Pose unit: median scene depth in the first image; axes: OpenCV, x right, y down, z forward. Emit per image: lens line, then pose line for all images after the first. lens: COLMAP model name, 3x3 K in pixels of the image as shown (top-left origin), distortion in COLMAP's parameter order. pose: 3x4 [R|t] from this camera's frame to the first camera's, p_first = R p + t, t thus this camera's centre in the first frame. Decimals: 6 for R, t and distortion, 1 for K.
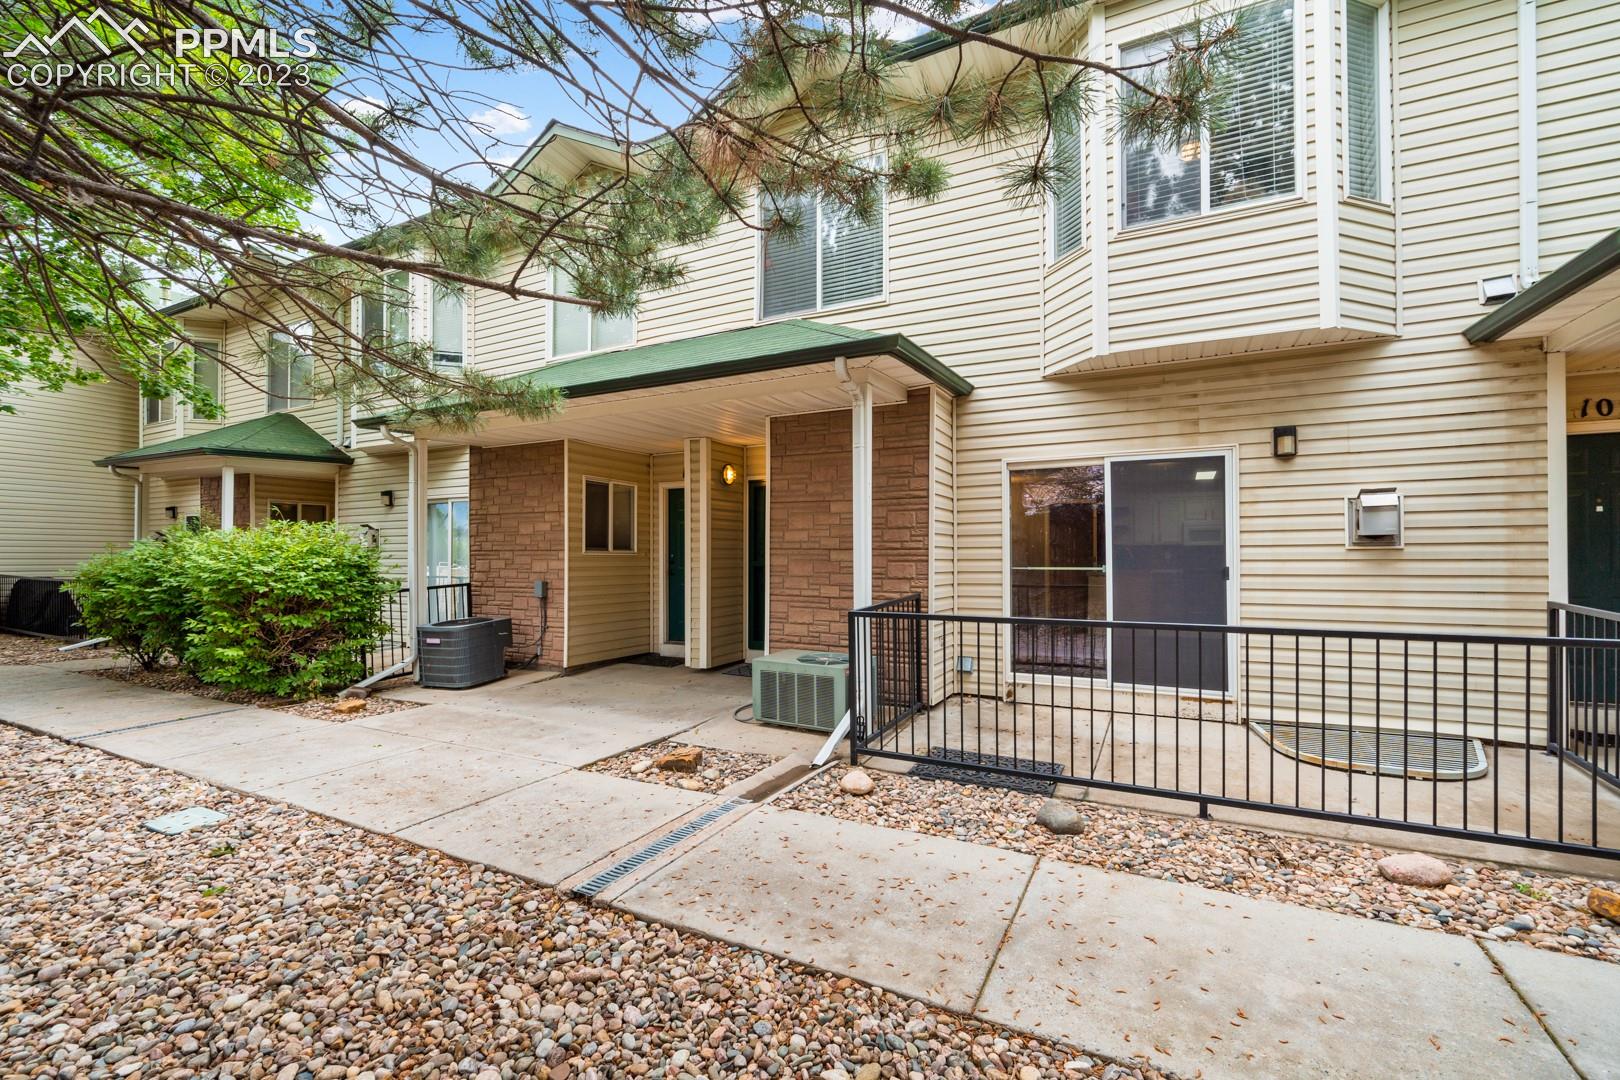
lens RADIAL K [[735.0, 0, 809.9], [0, 735.0, 535.4], [0, 0, 1]] dist [-0.001300, 0.000928]
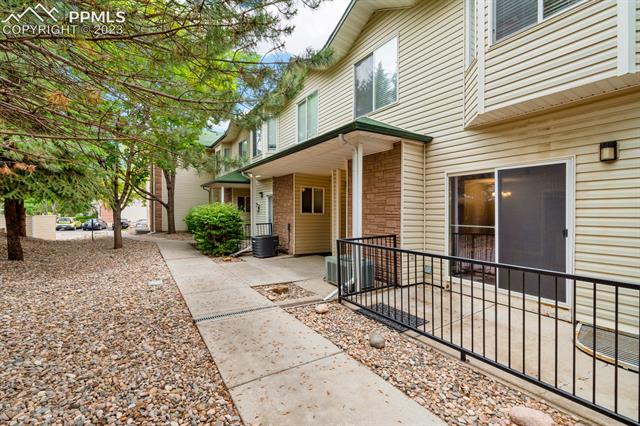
lens RADIAL K [[299.2, 0, 318.3], [0, 299.2, 214.4], [0, 0, 1]] dist [-0.001404, -0.000275]
pose [[0.840126, 0.020451, -0.542006, 0.455823], [-0.007197, 0.999621, 0.026563, -0.004990], [0.542344, -0.018415, 0.839955, 0.119282]]
